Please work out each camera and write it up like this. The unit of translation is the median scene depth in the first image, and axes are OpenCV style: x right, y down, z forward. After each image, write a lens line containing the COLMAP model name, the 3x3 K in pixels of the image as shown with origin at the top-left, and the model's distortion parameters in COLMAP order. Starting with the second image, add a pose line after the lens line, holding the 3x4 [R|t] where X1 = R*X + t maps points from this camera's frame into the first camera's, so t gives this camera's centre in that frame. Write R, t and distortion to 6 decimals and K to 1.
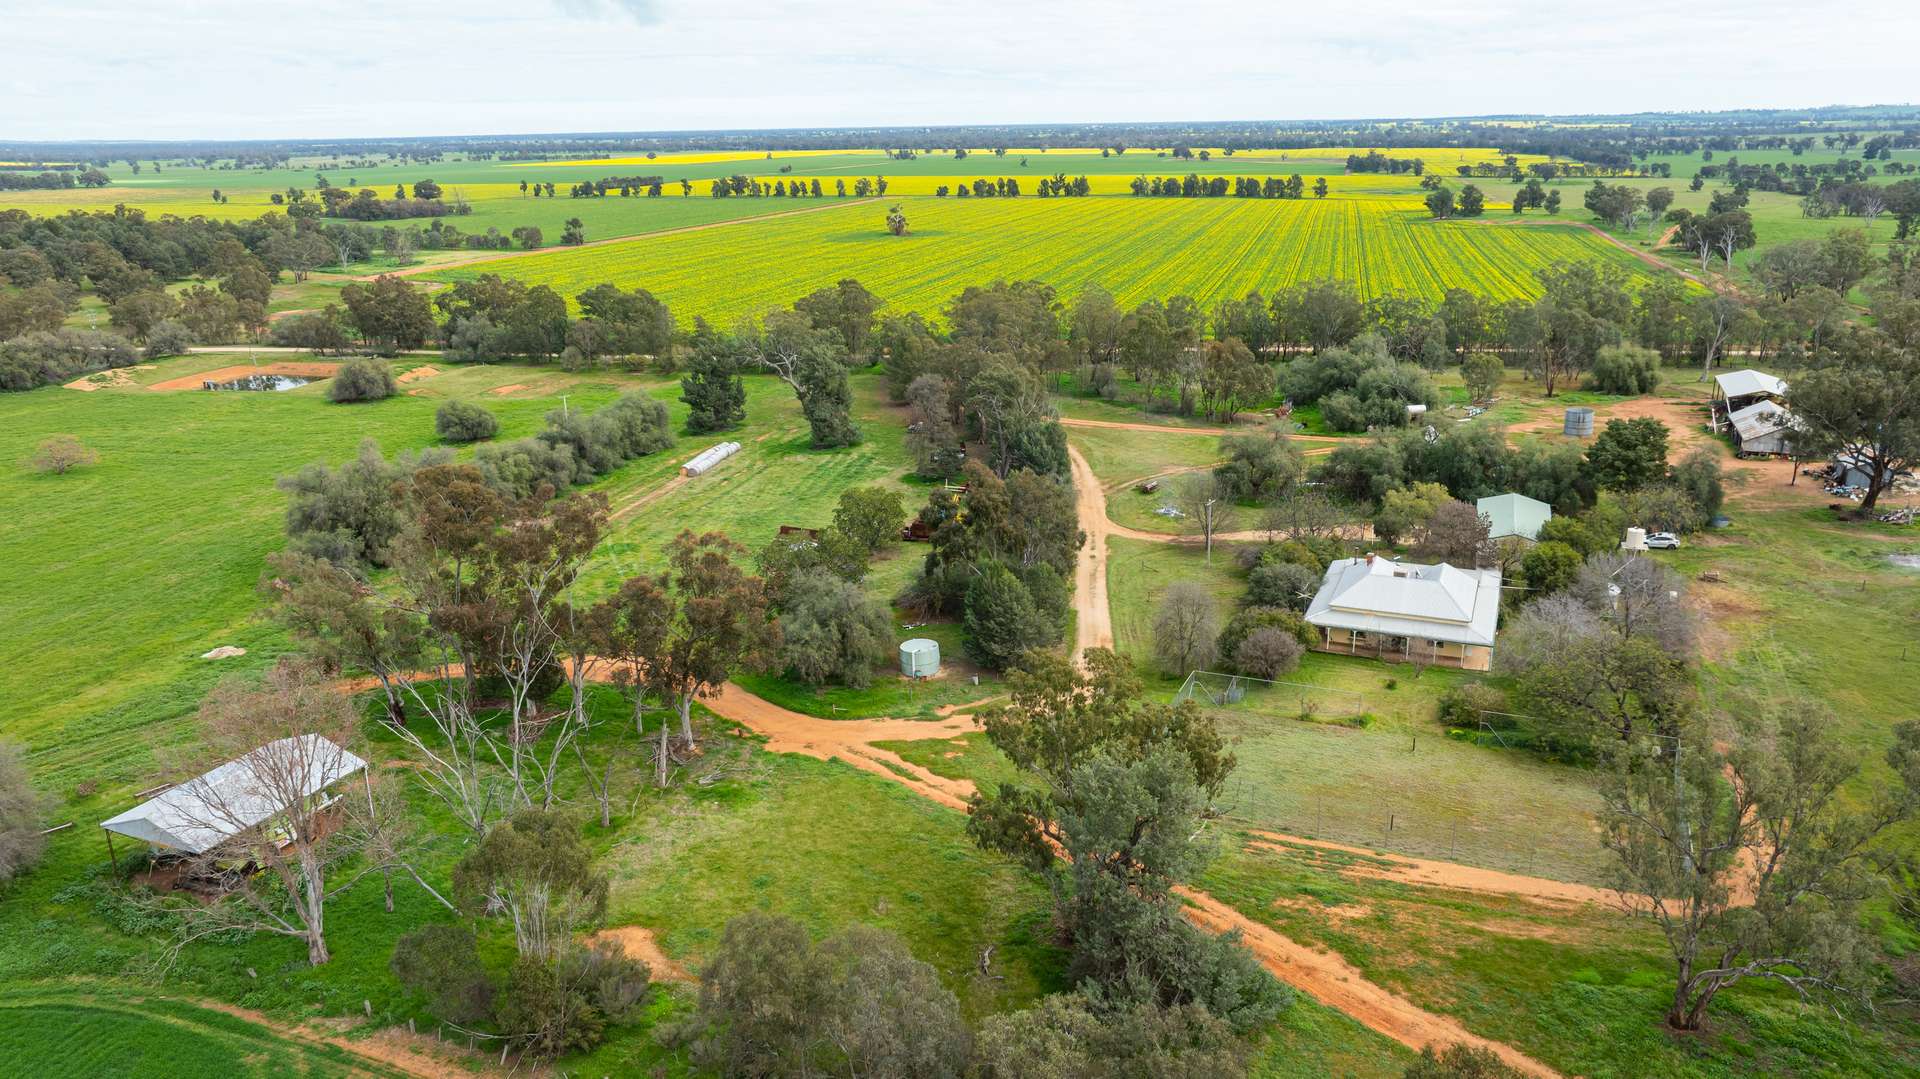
lens RADIAL K [[1310.2, 0, 960.2], [0, 1310.2, 535.9], [0, 0, 1]] dist [-0.004151, 0.005467]
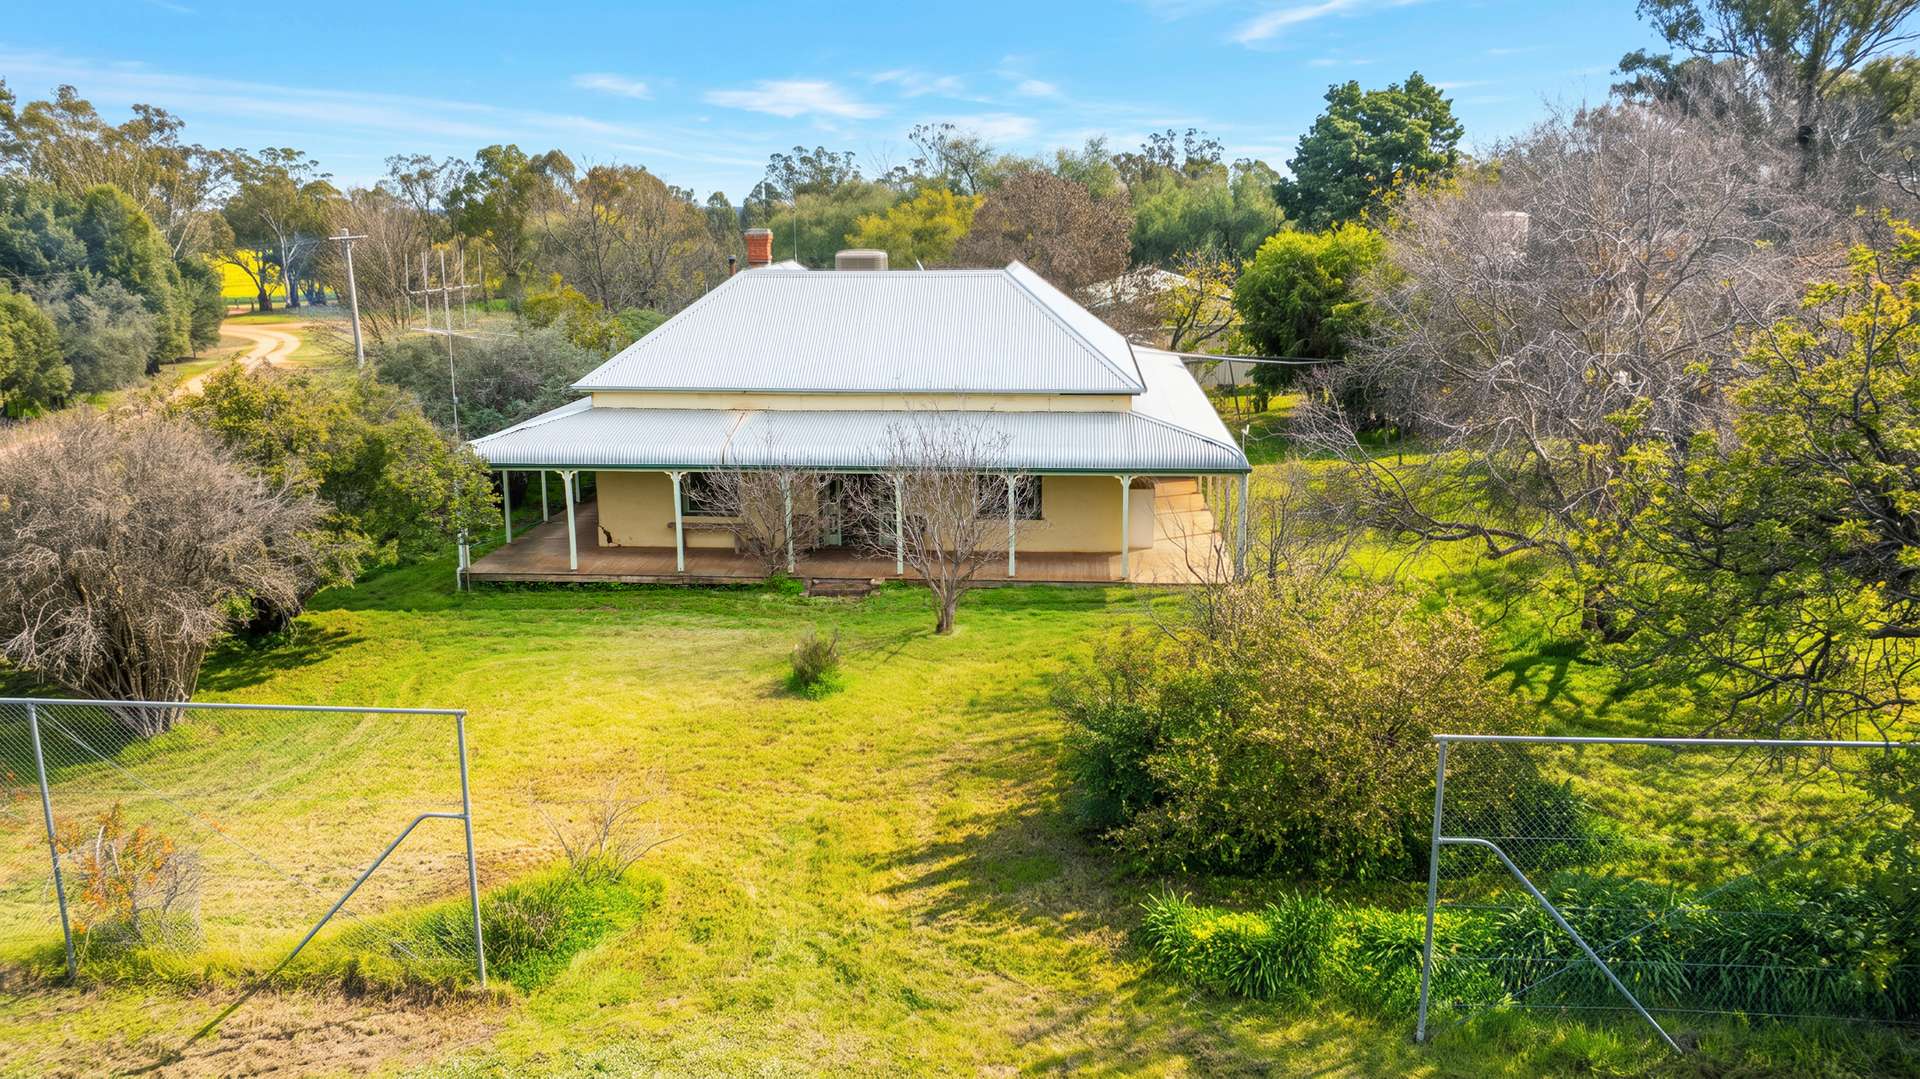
lens RADIAL K [[1310.2, 0, 961.1], [0, 1310.2, 539.8], [0, 0, 1]] dist [-0.004151, 0.005467]
pose [[0.946117, -0.055504, 0.319034, 0.284678], [0.079704, 0.994807, -0.063297, 0.106009], [-0.313864, 0.085315, 0.945627, 0.796679]]
